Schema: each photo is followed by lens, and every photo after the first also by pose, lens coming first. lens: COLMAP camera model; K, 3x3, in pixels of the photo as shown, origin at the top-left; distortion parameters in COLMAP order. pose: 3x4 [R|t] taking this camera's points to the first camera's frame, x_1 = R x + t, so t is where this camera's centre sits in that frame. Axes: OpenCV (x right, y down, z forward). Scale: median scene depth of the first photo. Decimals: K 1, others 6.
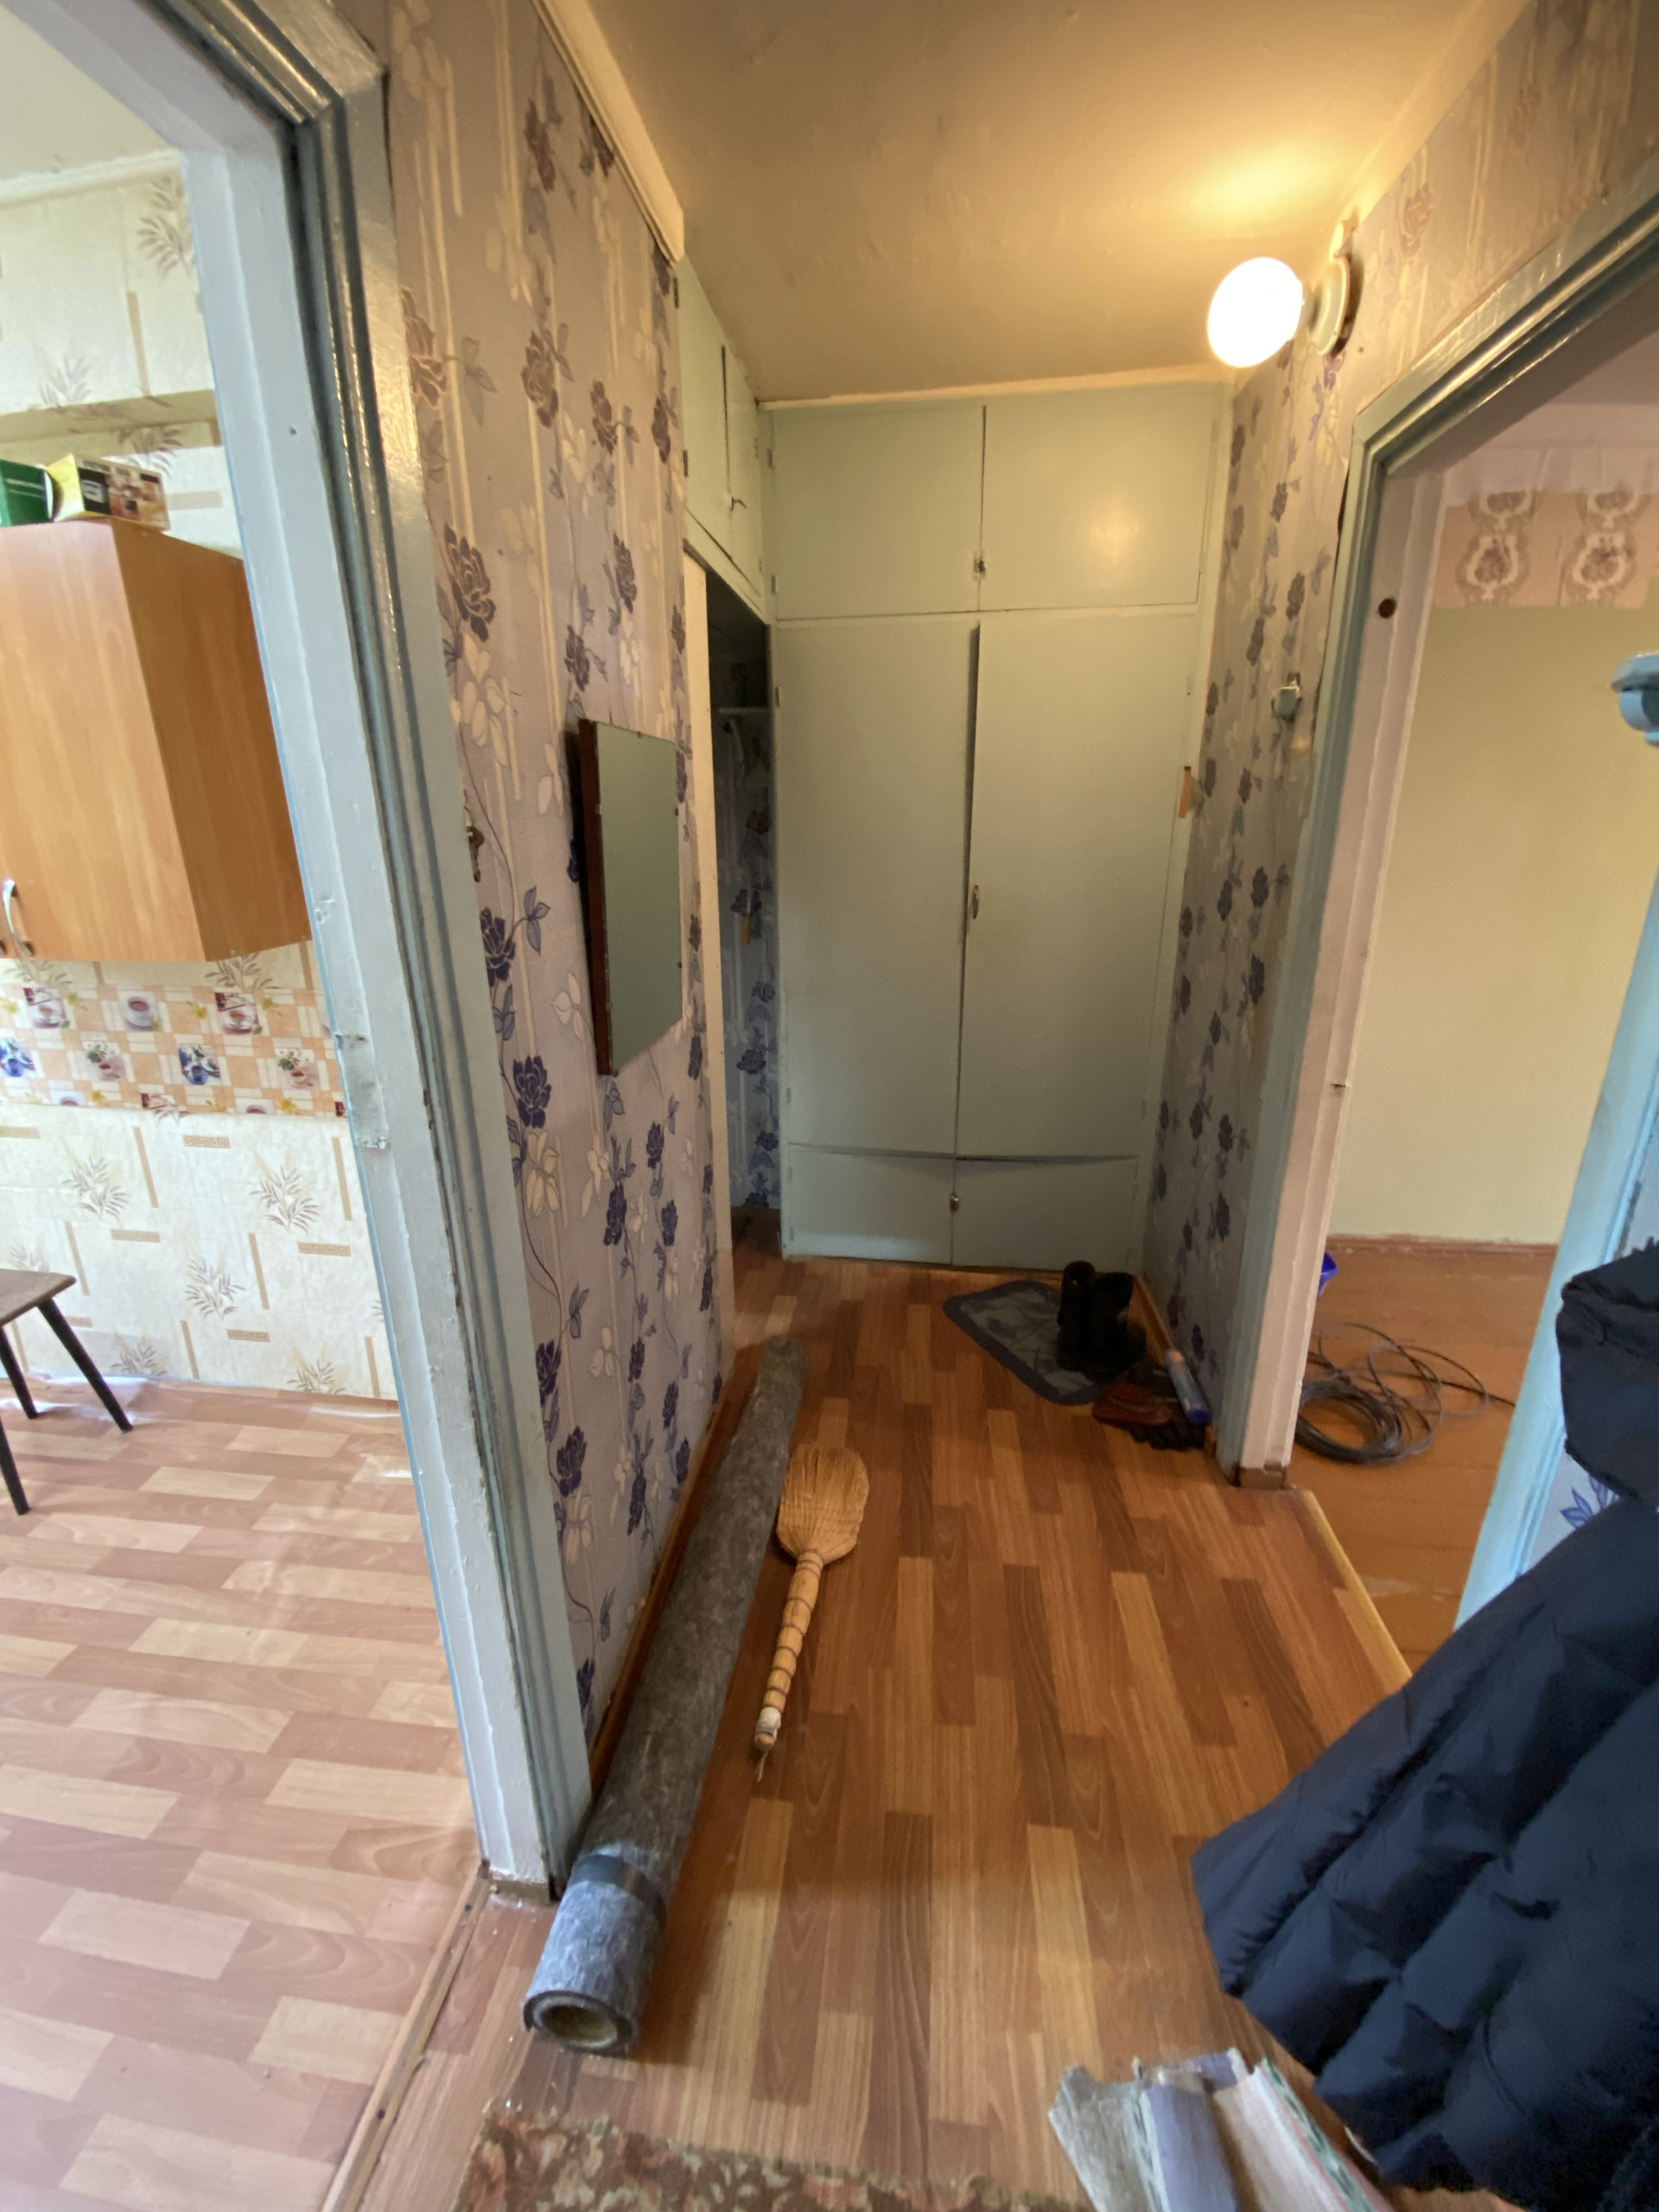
lens RADIAL K [[905.7, 0, 823.8], [0, 905.7, 1095.7], [0, 0, 1]] dist [-0.007740, -0.001758]
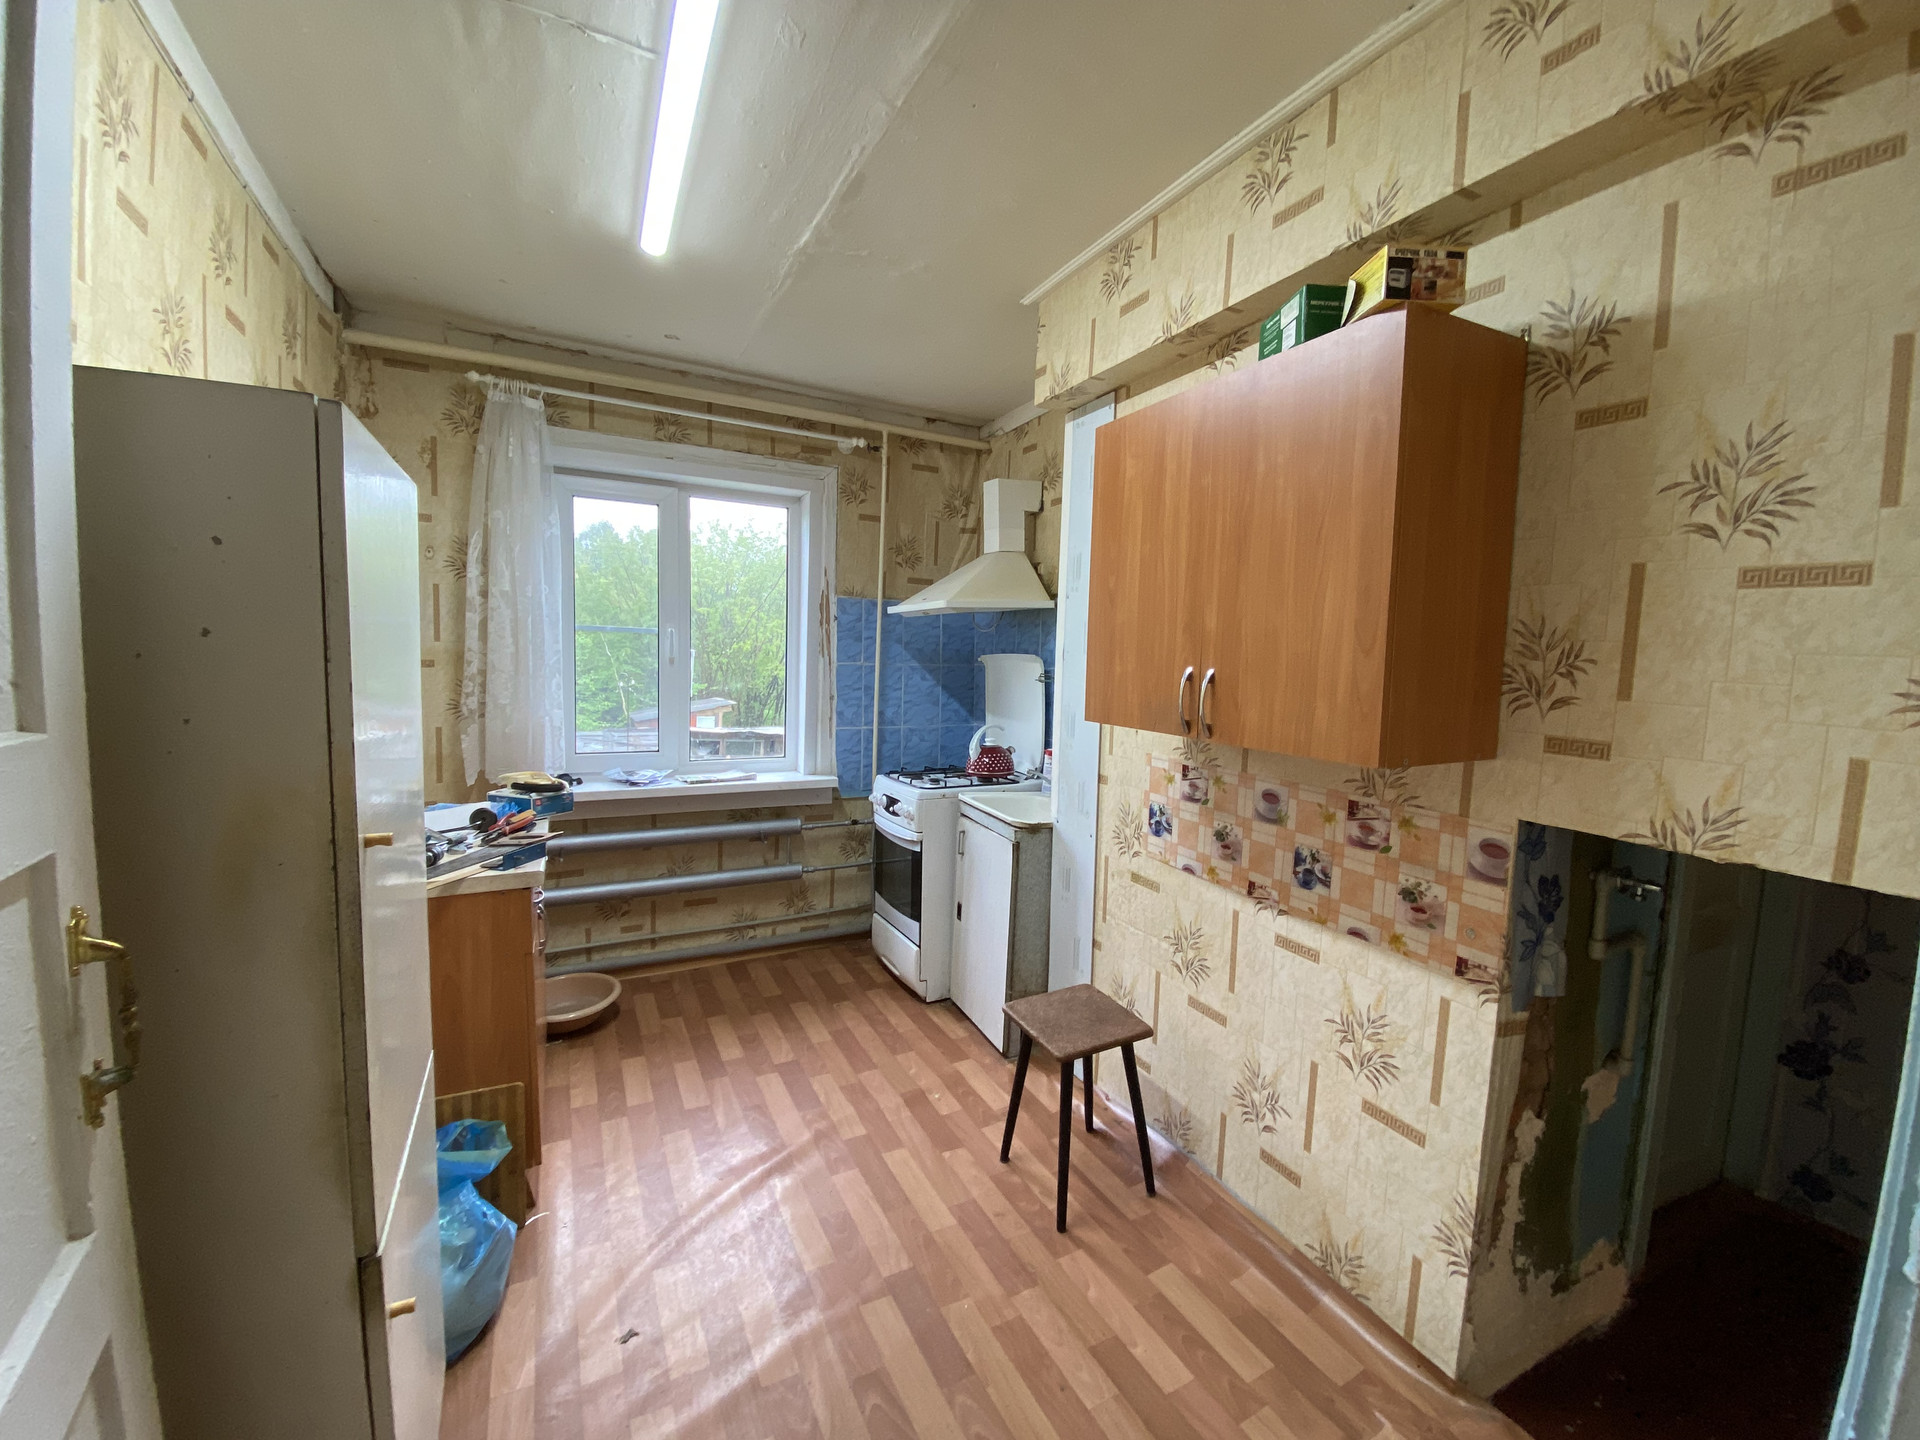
lens RADIAL K [[786.1, 0, 963.4], [0, 786.1, 724.1], [0, 0, 1]] dist [-0.007740, -0.001758]
pose [[0.561625, 0.101057, -0.821197, -0.226750], [-0.277910, 0.957891, -0.072186, -0.018186], [0.779323, 0.268760, 0.566060, 0.193784]]
